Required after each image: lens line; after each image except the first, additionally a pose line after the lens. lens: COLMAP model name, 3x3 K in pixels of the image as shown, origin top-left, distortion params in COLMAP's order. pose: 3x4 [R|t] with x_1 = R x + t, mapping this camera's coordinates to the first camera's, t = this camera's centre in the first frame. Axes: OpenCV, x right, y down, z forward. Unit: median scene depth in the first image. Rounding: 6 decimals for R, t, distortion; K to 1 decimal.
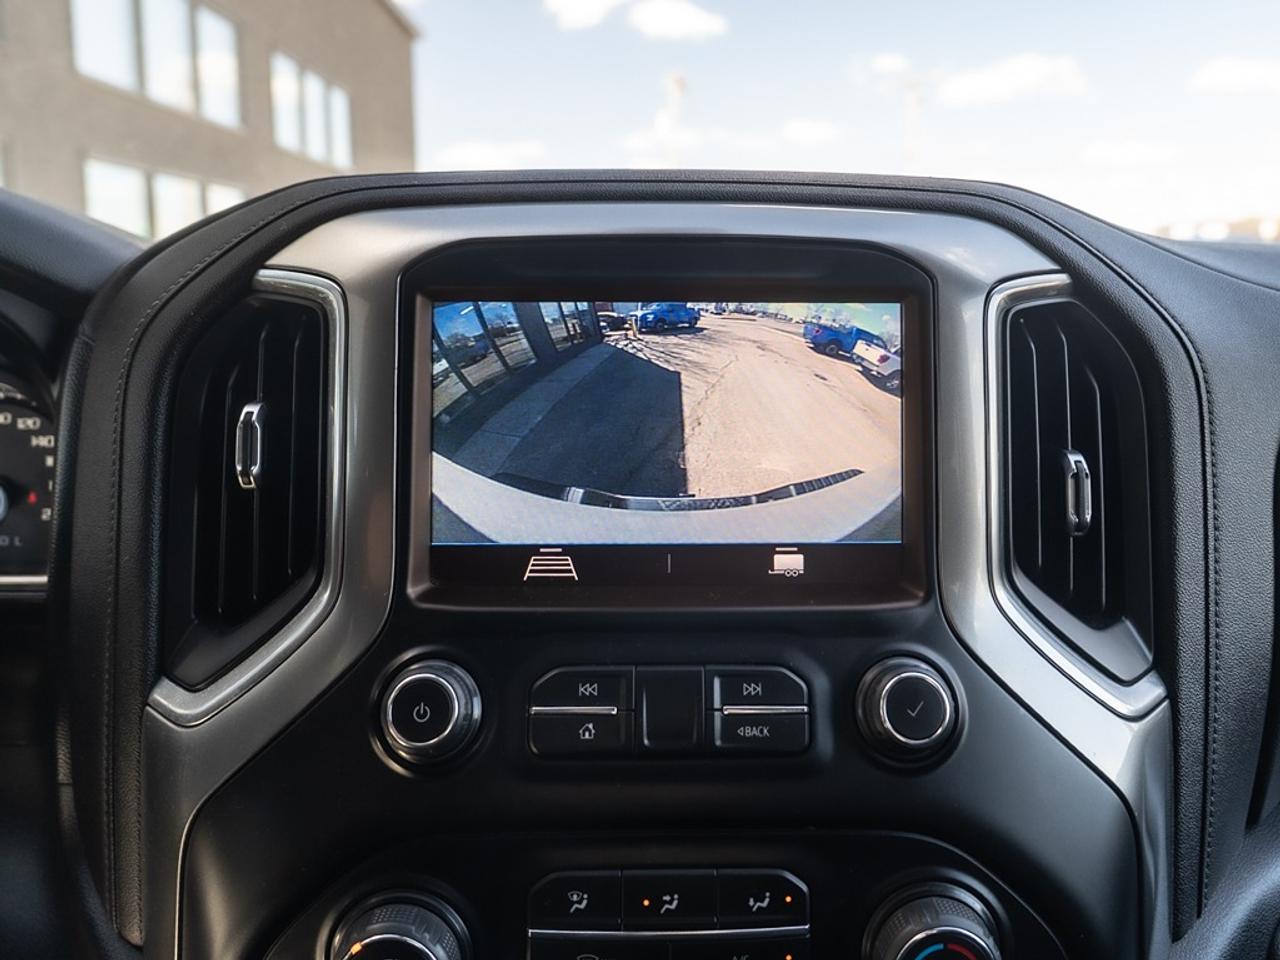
lens RADIAL K [[870.1, 0, 671.2], [0, 870.1, 413.8], [0, 0, 1]] dist [-0.000632, 0.002227]
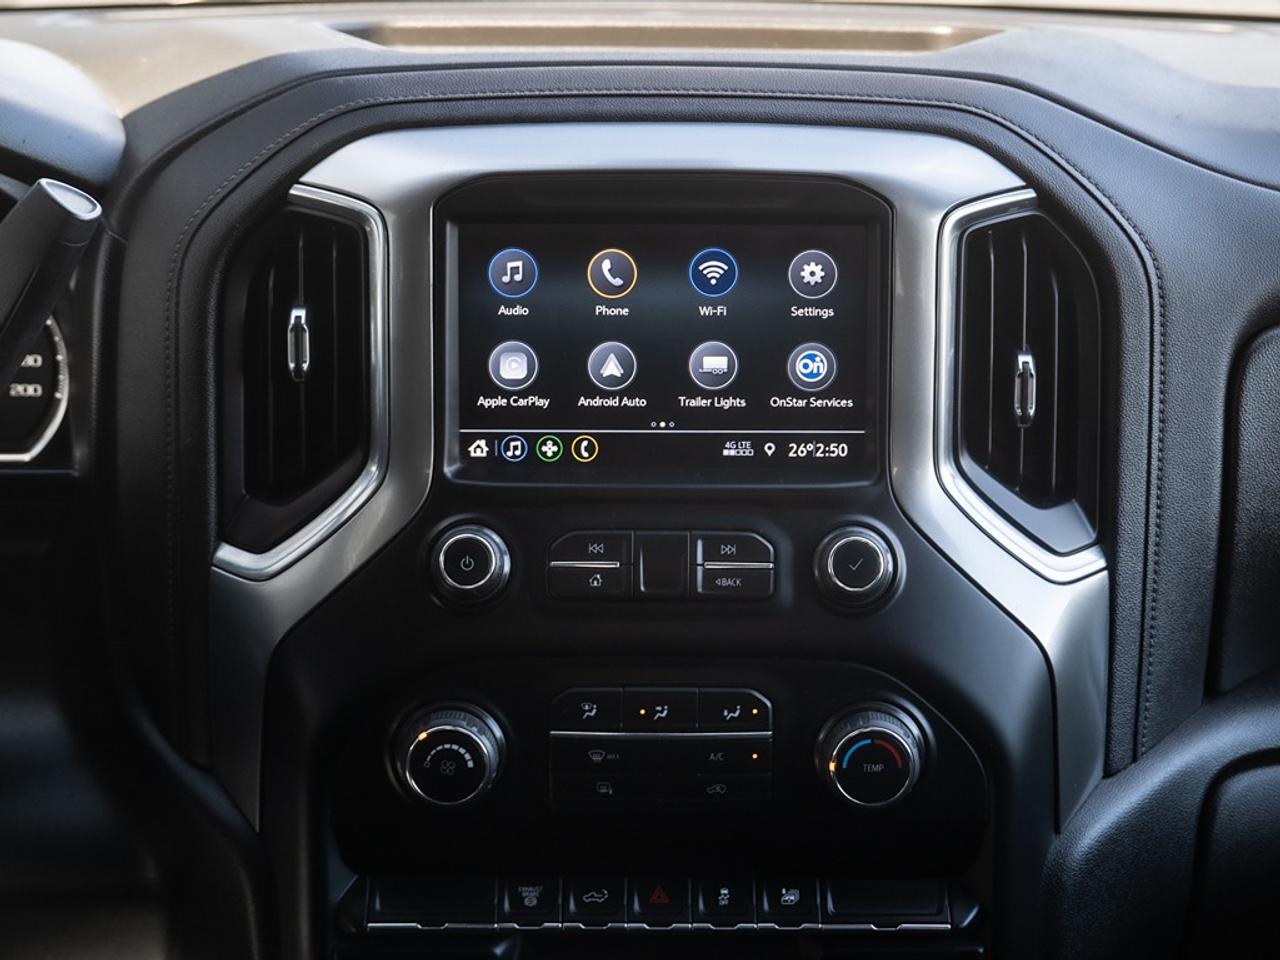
lens RADIAL K [[2631.1, 0, 662.6], [0, 2631.1, 369.3], [0, 0, 1]] dist [0.131650, 0.000000]
pose [[0.999818, 0.007059, -0.017710, 0.061316], [-0.004346, 0.988855, 0.148819, -0.475858], [0.018563, -0.148715, 0.988706, -2.566966]]
